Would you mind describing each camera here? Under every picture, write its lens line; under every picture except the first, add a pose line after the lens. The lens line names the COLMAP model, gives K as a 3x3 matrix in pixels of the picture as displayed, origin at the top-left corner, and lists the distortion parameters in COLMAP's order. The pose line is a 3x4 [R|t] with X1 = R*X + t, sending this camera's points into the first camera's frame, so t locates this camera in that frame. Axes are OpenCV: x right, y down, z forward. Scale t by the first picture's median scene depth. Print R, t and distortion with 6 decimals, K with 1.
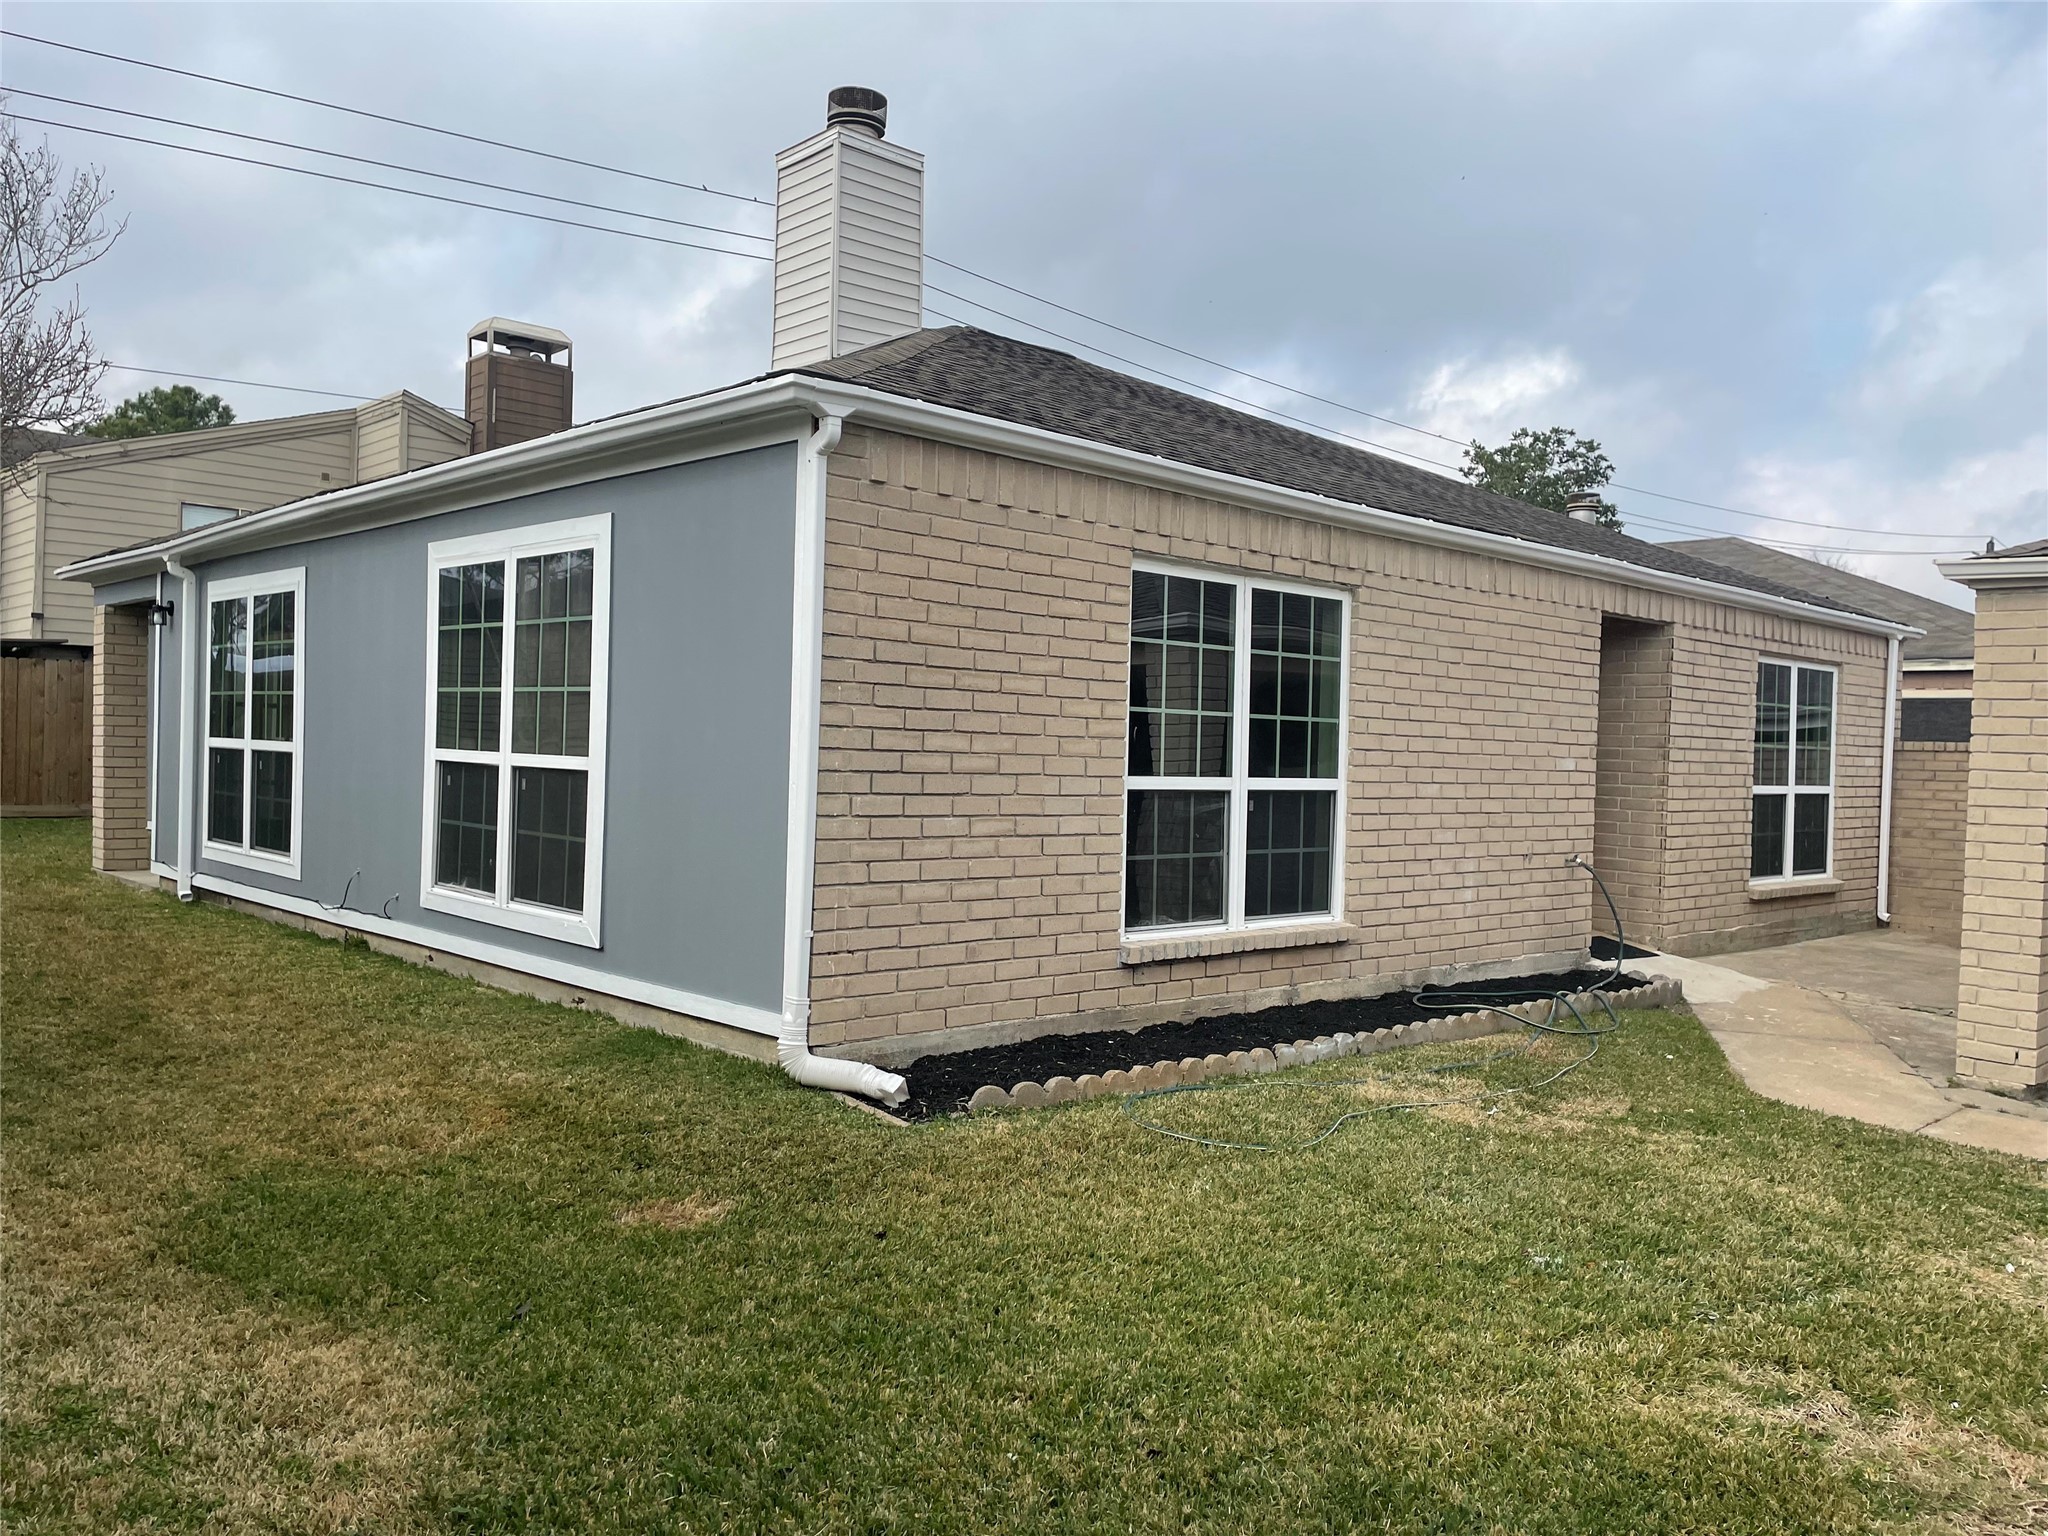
lens RADIAL K [[1543.2, 0, 1022.6], [0, 1543.2, 776.8], [0, 0, 1]] dist [0.043522, -0.014182]
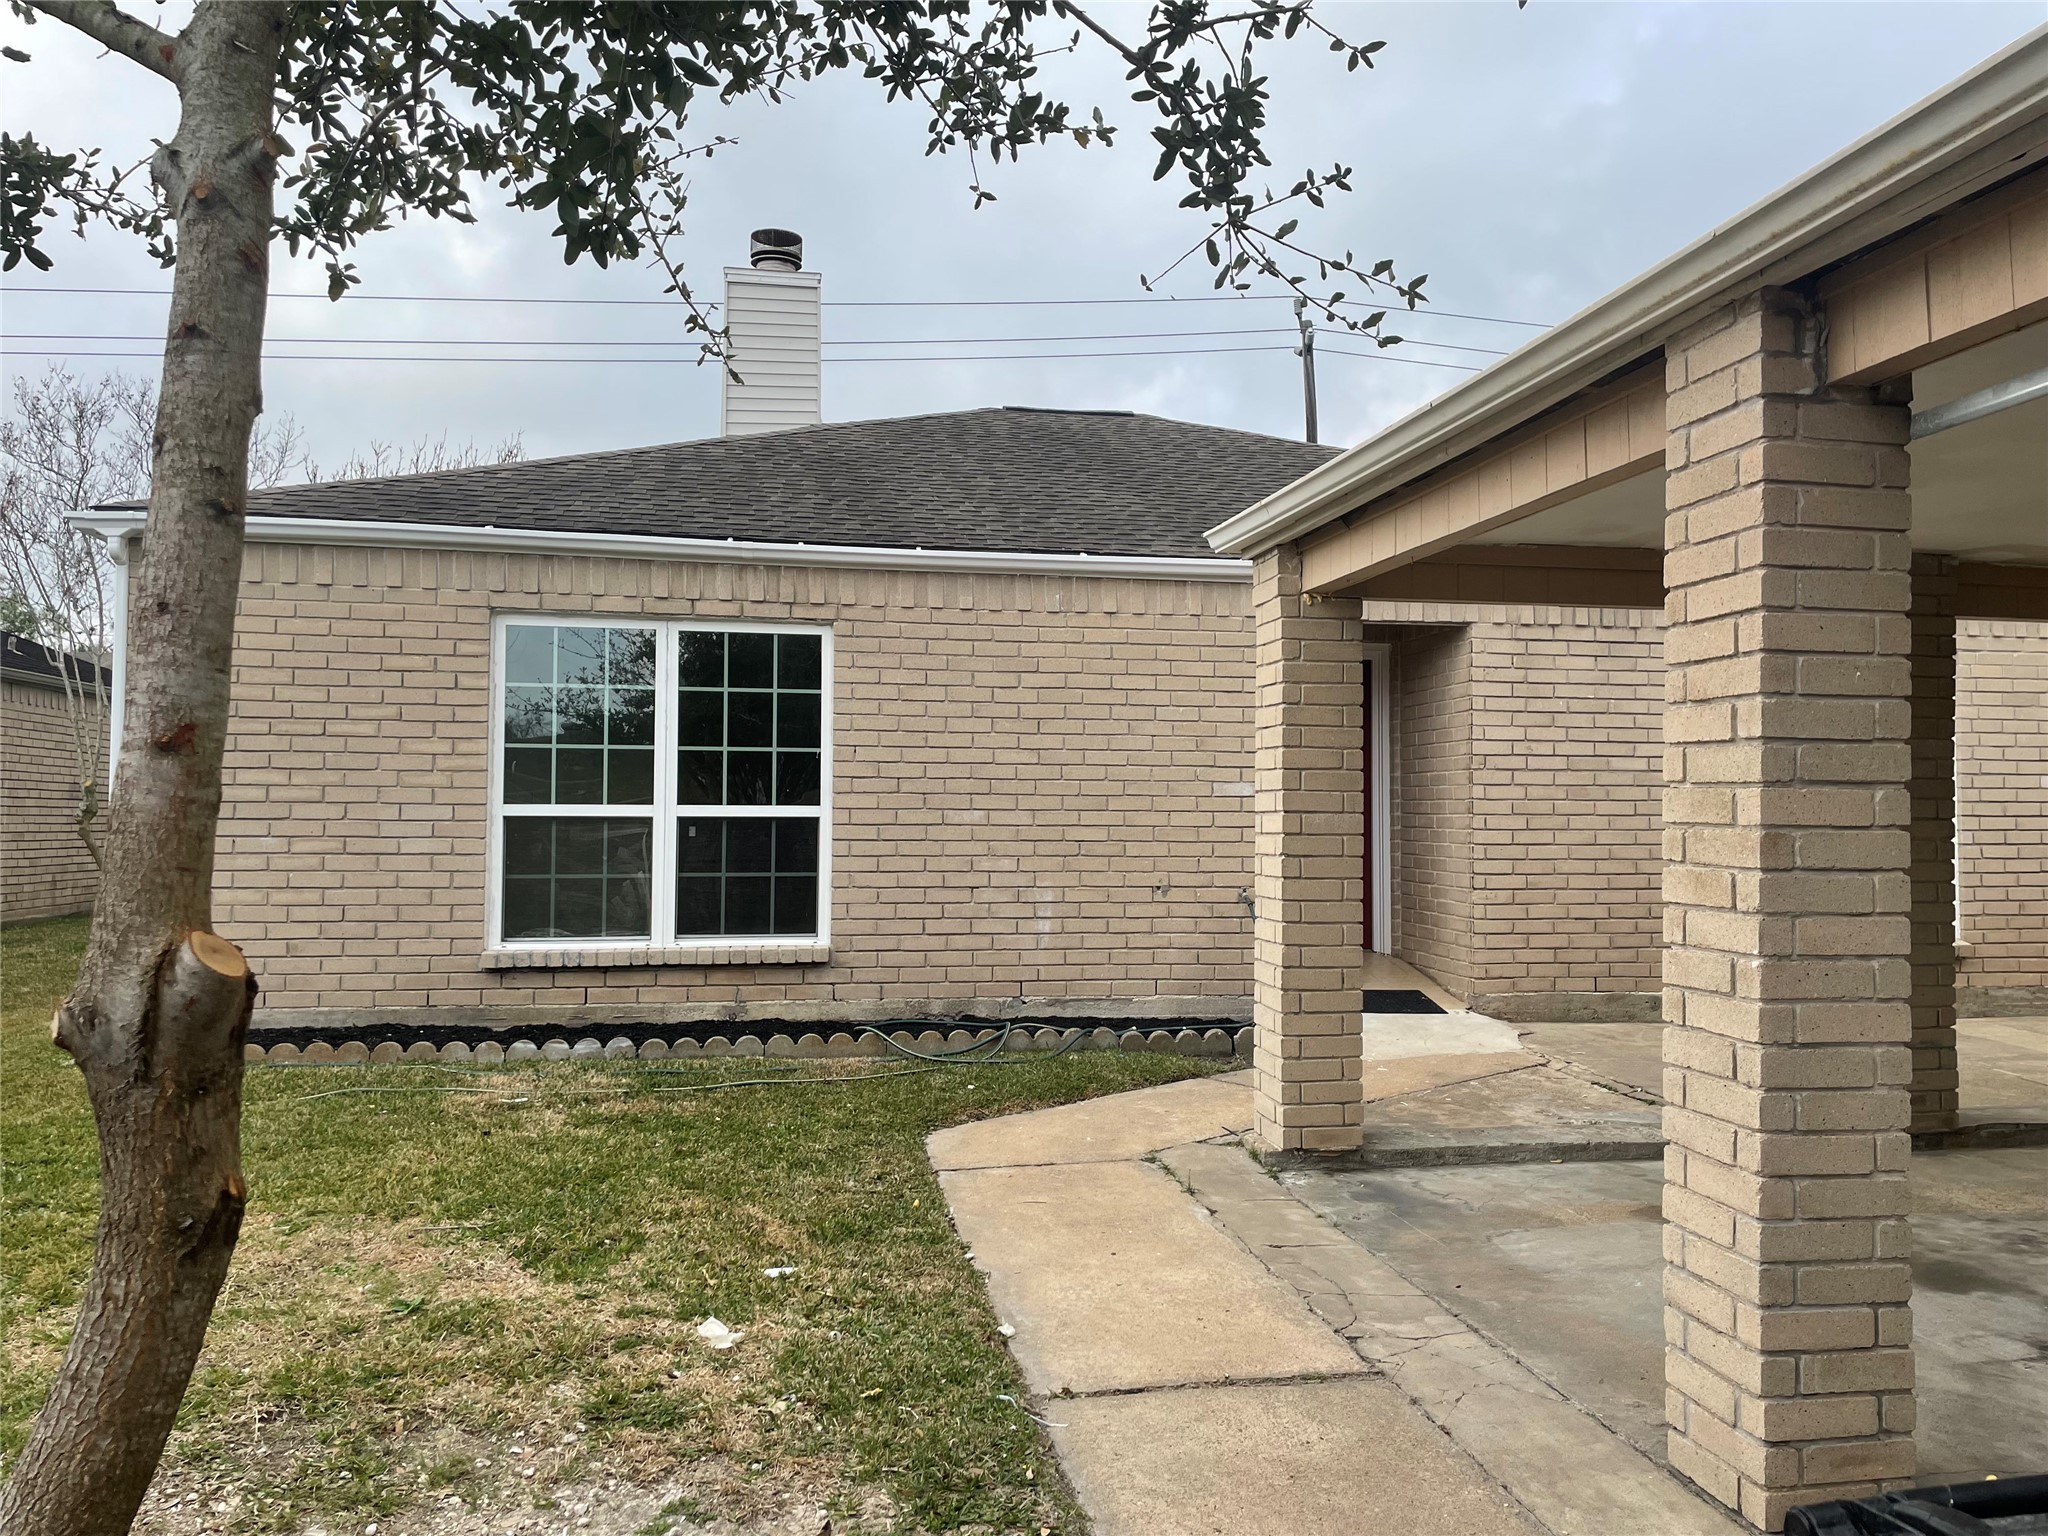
lens RADIAL K [[1543.2, 0, 1030.2], [0, 1543.2, 757.2], [0, 0, 1]] dist [0.043522, -0.014182]
pose [[0.851088, -0.050213, -0.522617, 0.910313], [0.011873, 0.997002, -0.076457, 0.052112], [0.524890, 0.058866, 0.849132, 0.202315]]
